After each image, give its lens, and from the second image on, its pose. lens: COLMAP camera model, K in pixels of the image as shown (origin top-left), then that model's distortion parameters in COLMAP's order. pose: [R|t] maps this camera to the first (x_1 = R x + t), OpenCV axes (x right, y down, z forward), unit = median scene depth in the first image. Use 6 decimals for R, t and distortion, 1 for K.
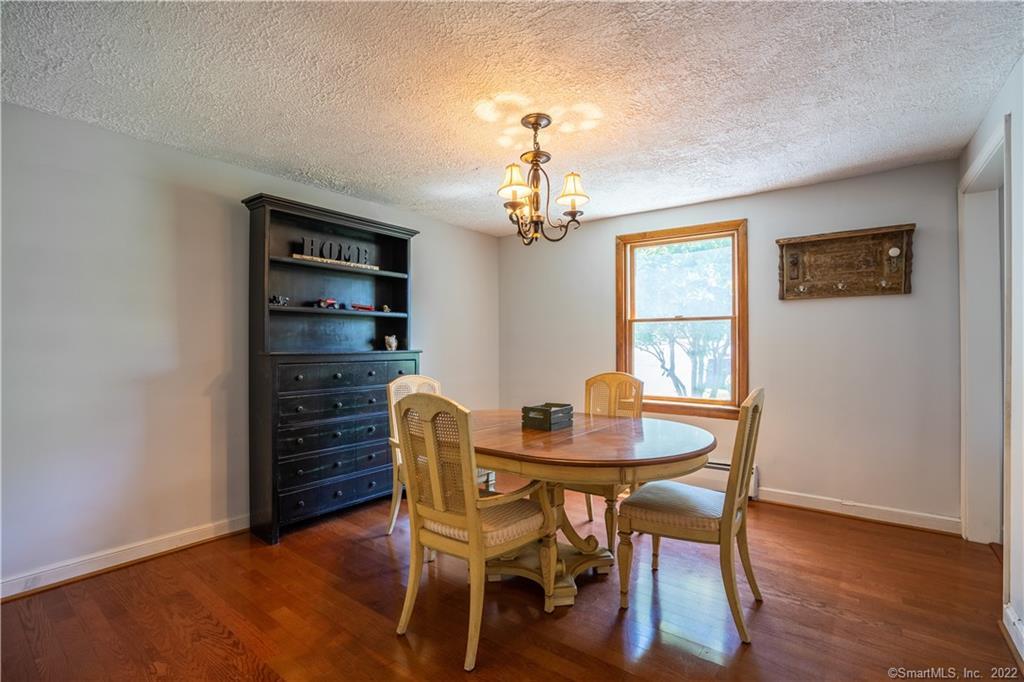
lens RADIAL K [[469.8, 0, 519.3], [0, 469.8, 342.2], [0, 0, 1]] dist [-0.053832, 0.016845]
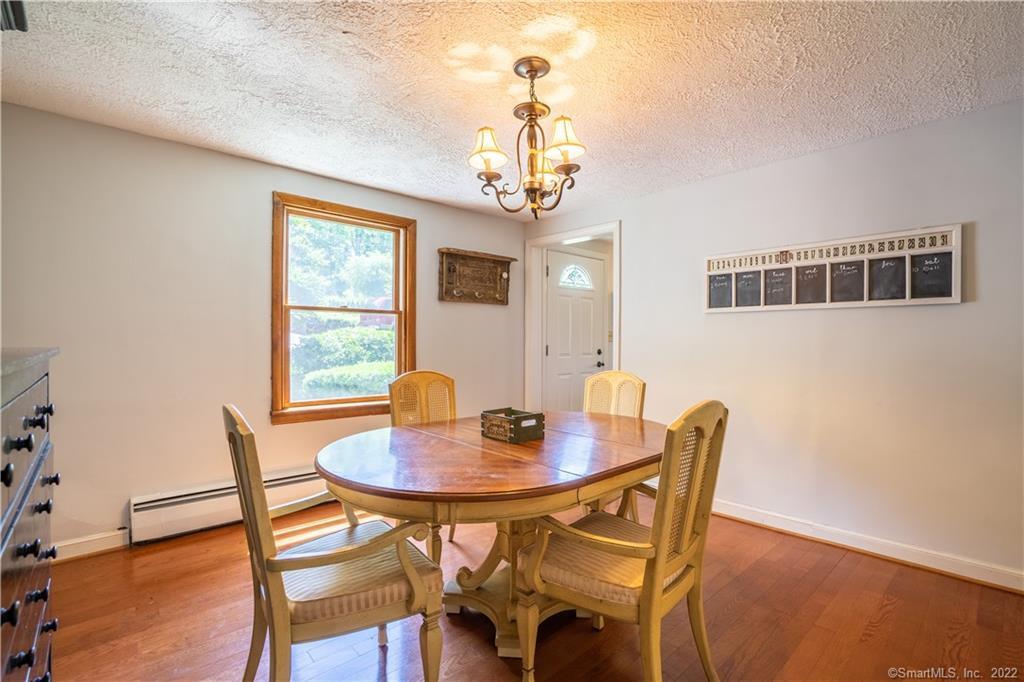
lens RADIAL K [[469.8, 0, 519.1], [0, 469.8, 342.2], [0, 0, 1]] dist [-0.053832, 0.016845]
pose [[0.185003, 0.000608, 0.982738, -0.537530], [-0.007714, 0.999970, 0.000833, 0.008849], [-0.982708, -0.007735, 0.185002, 0.600520]]
